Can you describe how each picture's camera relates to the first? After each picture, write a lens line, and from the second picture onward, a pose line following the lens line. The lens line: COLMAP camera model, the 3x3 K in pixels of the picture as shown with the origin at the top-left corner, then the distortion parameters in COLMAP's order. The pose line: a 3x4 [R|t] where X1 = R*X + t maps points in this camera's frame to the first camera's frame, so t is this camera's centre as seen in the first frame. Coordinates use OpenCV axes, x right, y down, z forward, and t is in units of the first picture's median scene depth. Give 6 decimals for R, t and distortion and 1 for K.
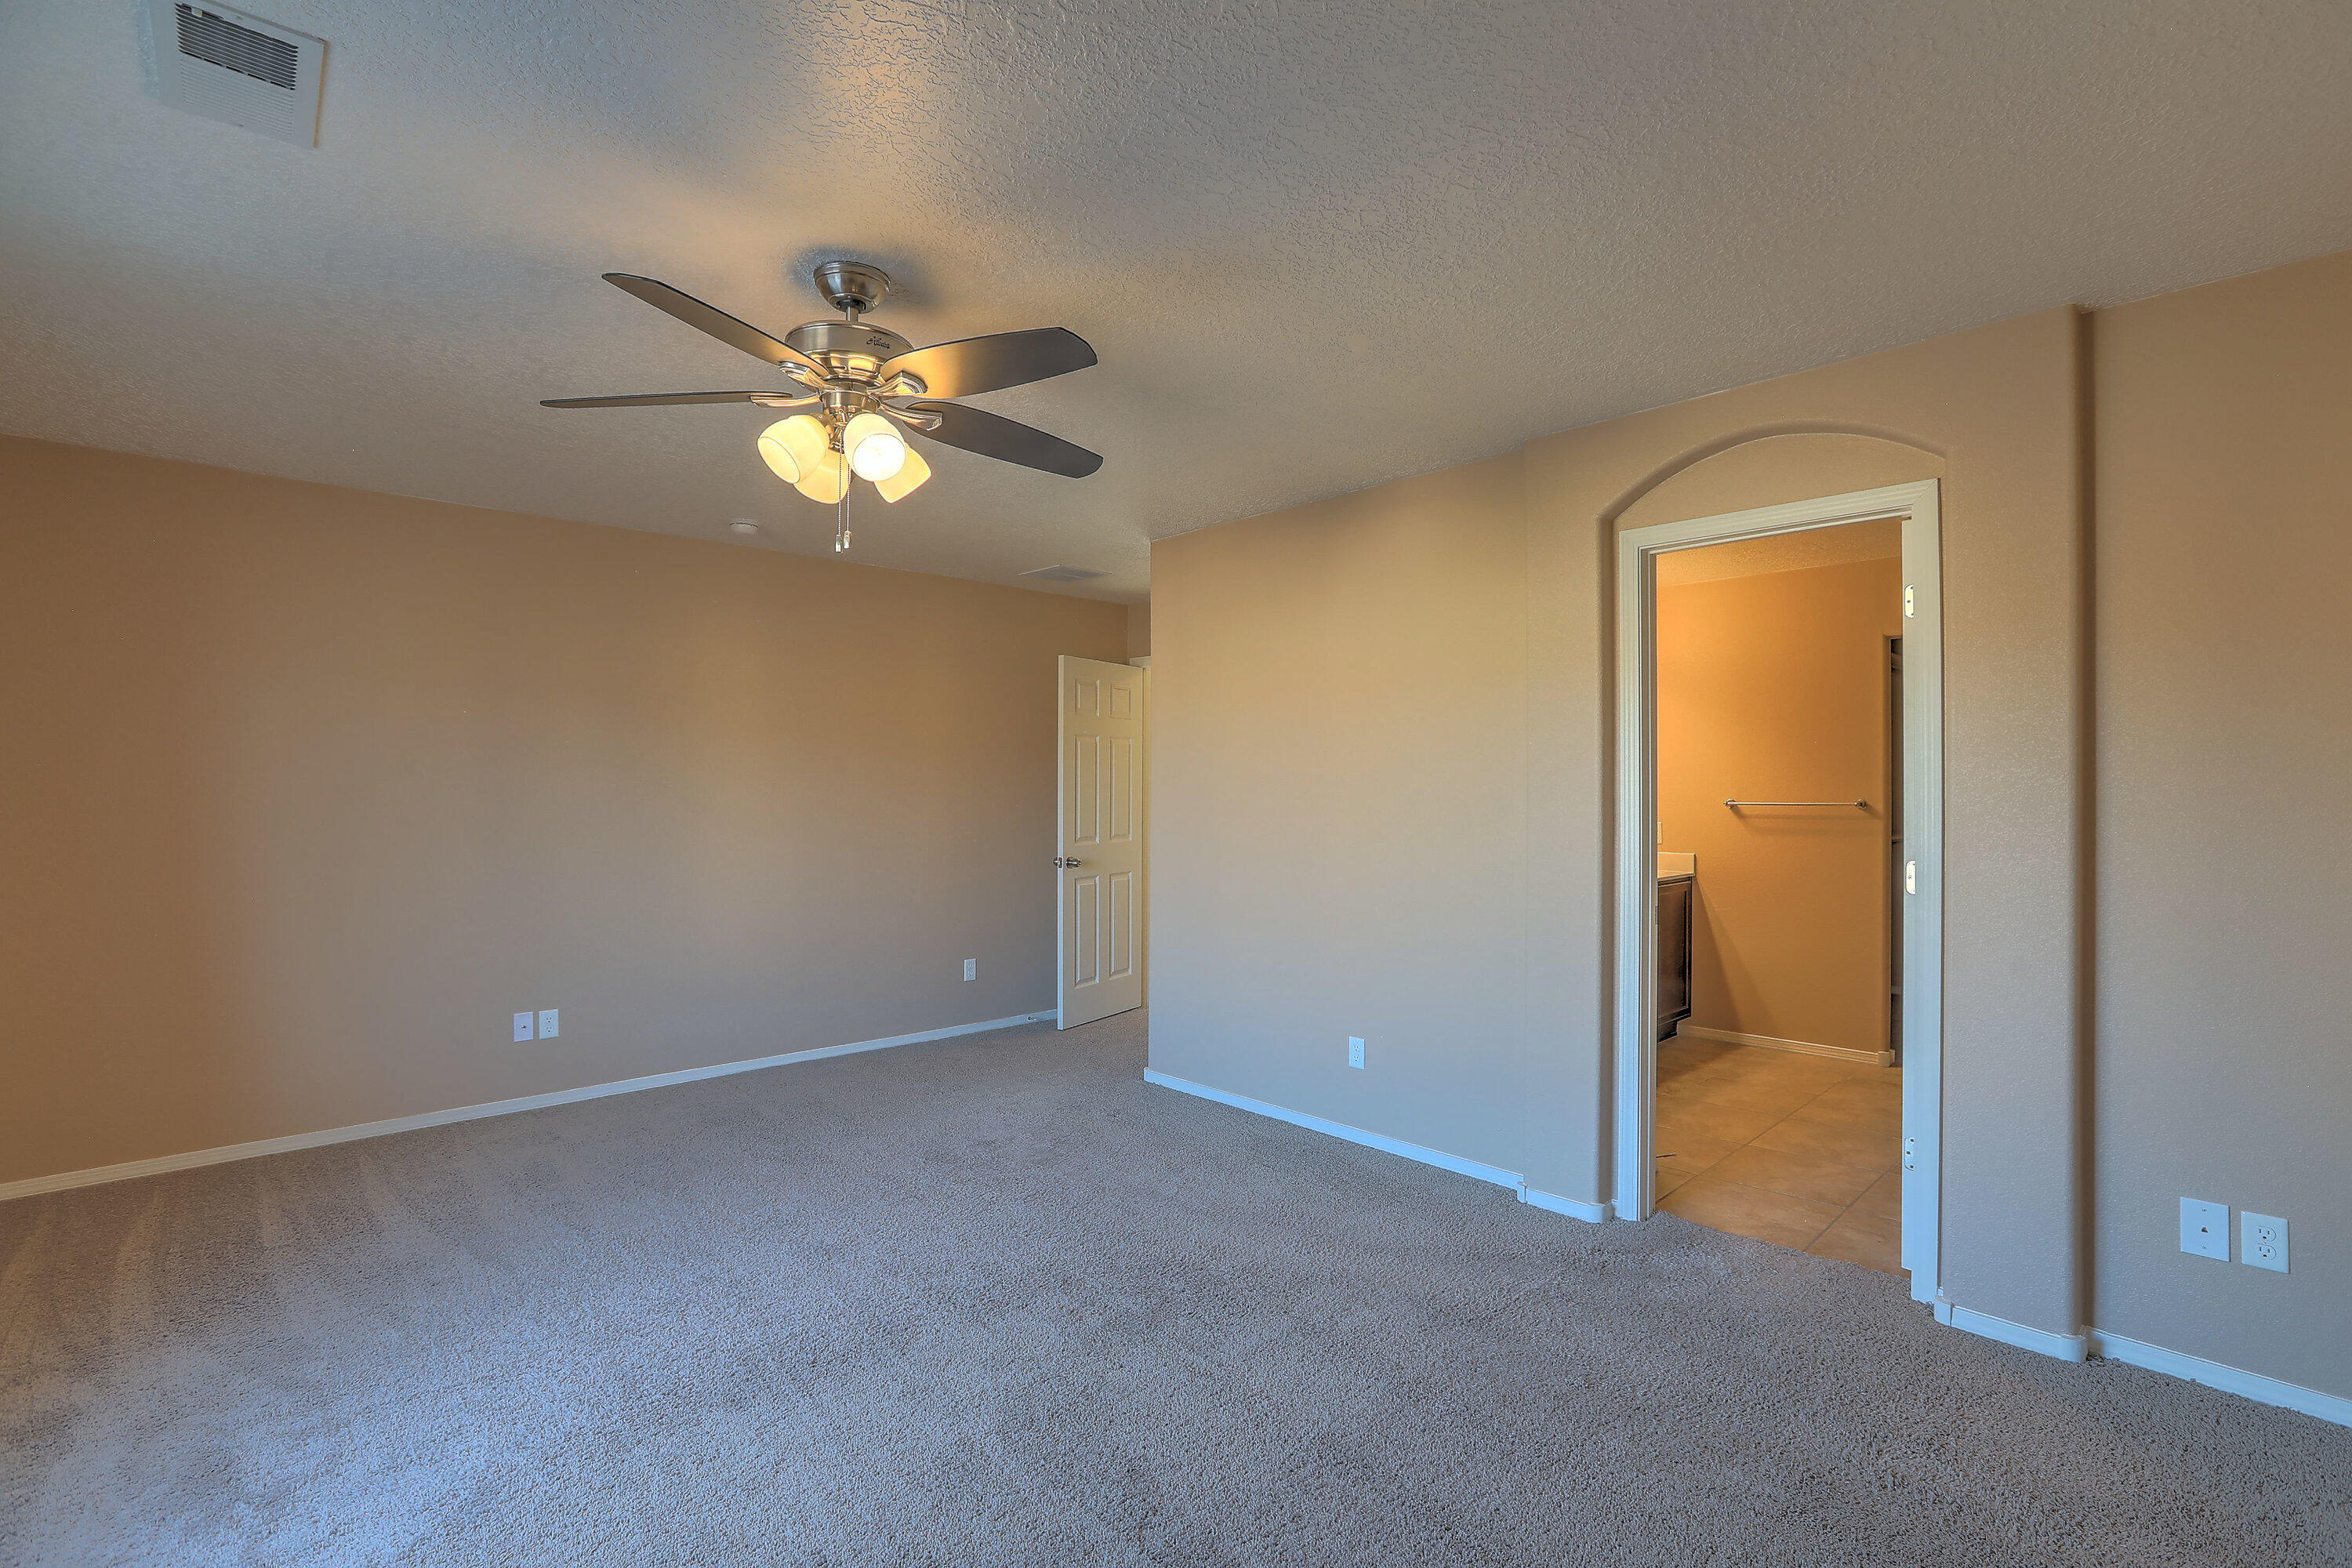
lens RADIAL K [[1064.0, 0, 1181.1], [0, 1064.0, 793.3], [0, 0, 1]] dist [-0.019045, 0.002182]
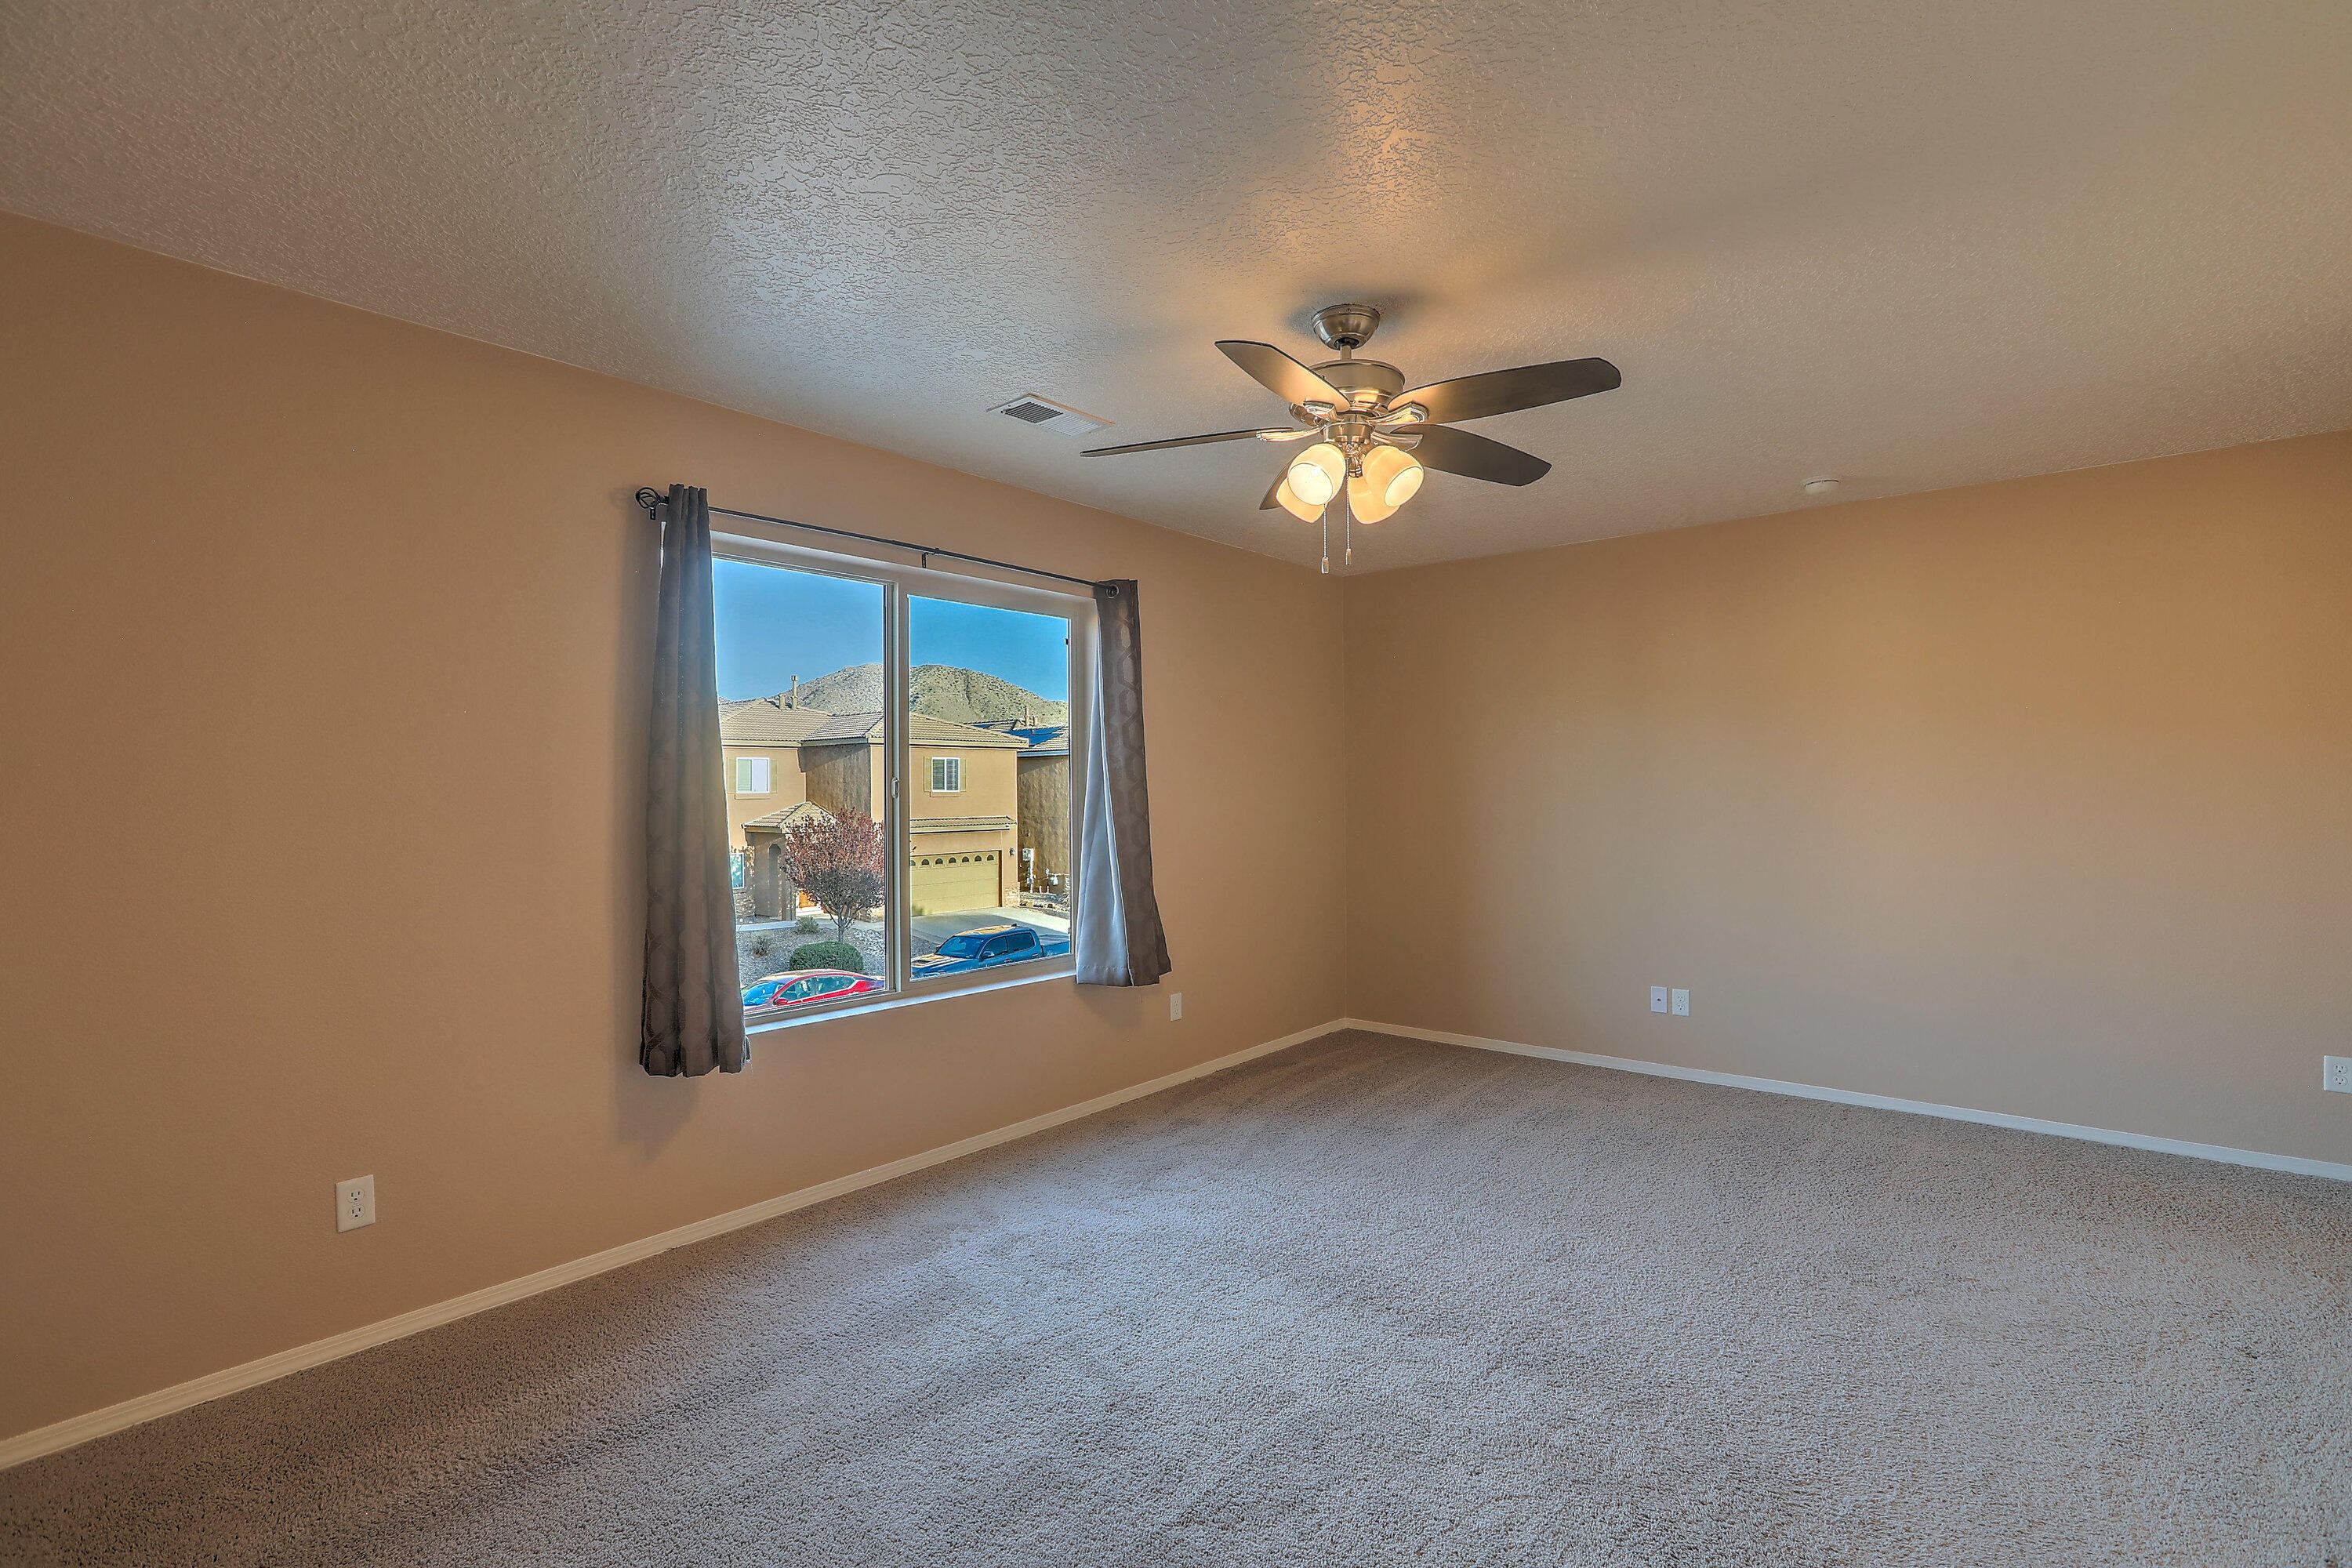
lens RADIAL K [[1064.0, 0, 1180.1], [0, 1064.0, 786.2], [0, 0, 1]] dist [-0.019045, 0.002182]
pose [[0.114918, -0.007968, -0.993343, 0.595771], [0.012635, 0.999899, -0.006559, -0.001610], [0.993295, -0.011797, 0.115007, 0.533264]]
